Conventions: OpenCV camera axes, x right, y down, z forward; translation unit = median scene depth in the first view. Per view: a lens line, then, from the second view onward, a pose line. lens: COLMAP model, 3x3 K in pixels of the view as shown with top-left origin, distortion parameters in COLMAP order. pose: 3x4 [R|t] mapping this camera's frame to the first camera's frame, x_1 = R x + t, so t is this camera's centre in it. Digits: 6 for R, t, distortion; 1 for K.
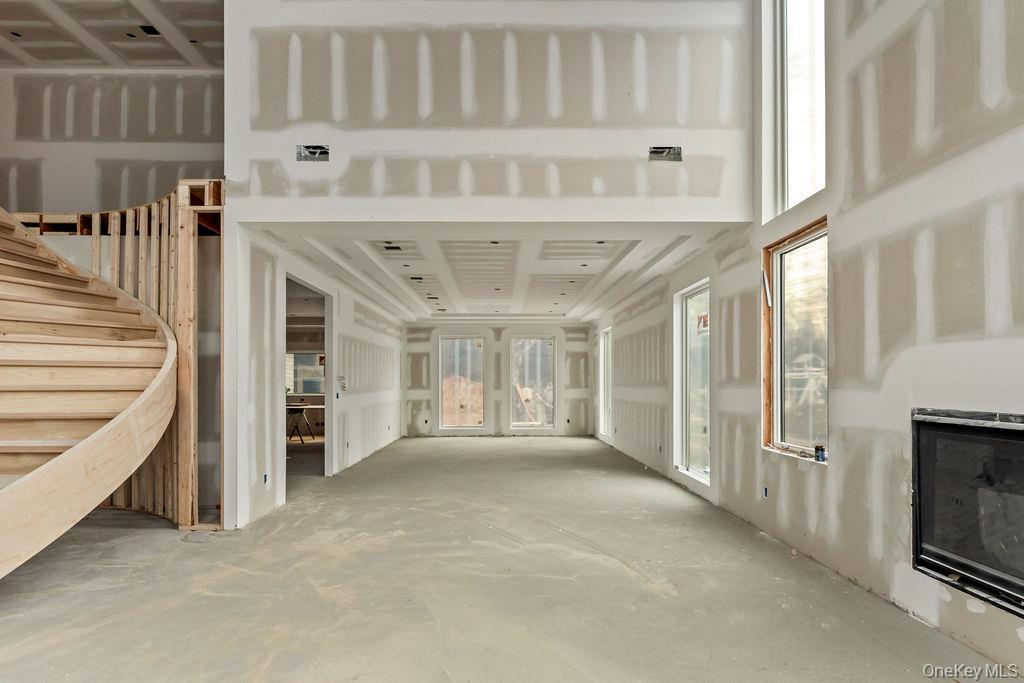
lens RADIAL K [[505.5, 0, 506.3], [0, 505.5, 376.2], [0, 0, 1]] dist [0.005195, -0.004962]
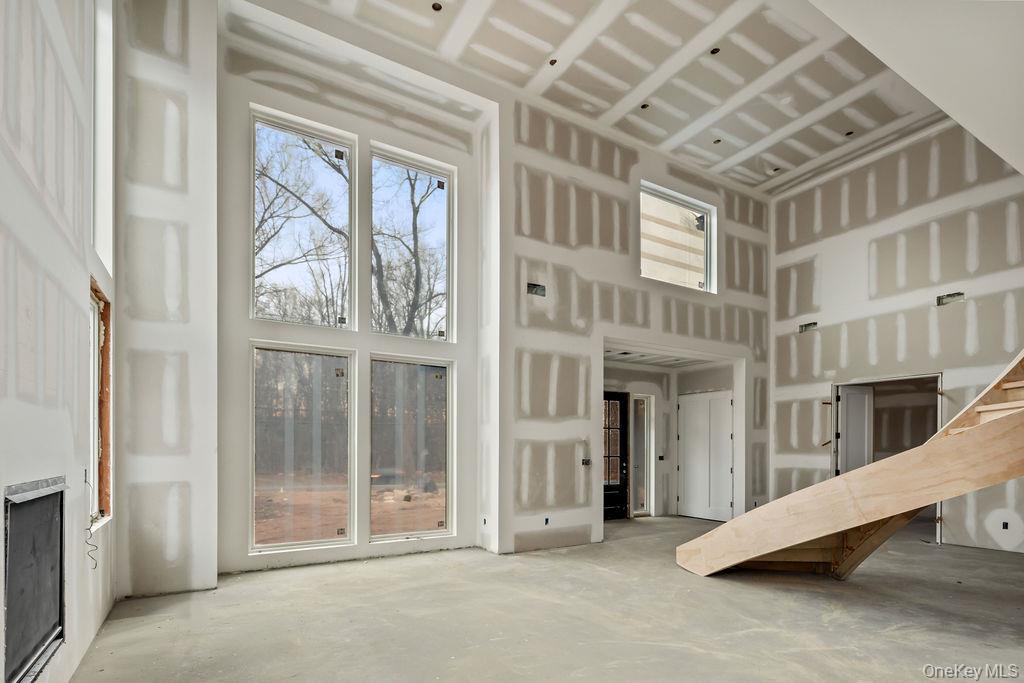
lens RADIAL K [[505.5, 0, 509.4], [0, 505.5, 450.0], [0, 0, 1]] dist [0.005195, -0.004962]
pose [[-0.862831, 0.001392, -0.505490, 0.343344], [0.006076, 0.999953, -0.007616, 0.013064], [0.505456, -0.009643, -0.862799, 1.188778]]
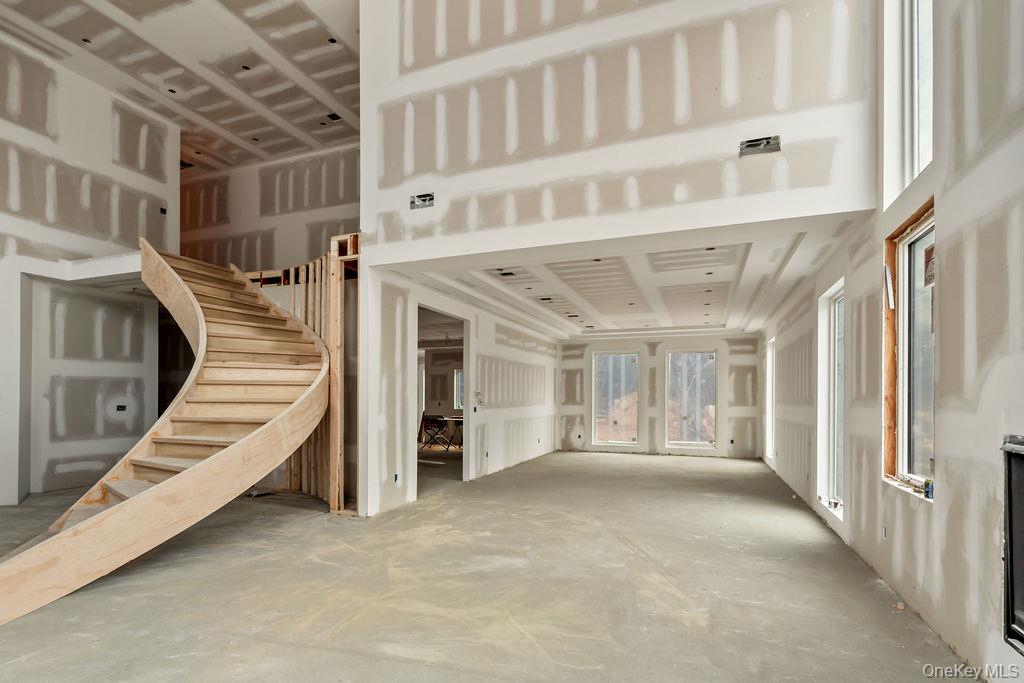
lens RADIAL K [[505.5, 0, 504.2], [0, 505.5, 392.9], [0, 0, 1]] dist [0.005195, -0.004962]
pose [[0.924839, 0.002663, -0.380350, 0.236943], [-0.001937, 0.999995, 0.002293, -0.001130], [0.380355, -0.001384, 0.924840, -0.007680]]
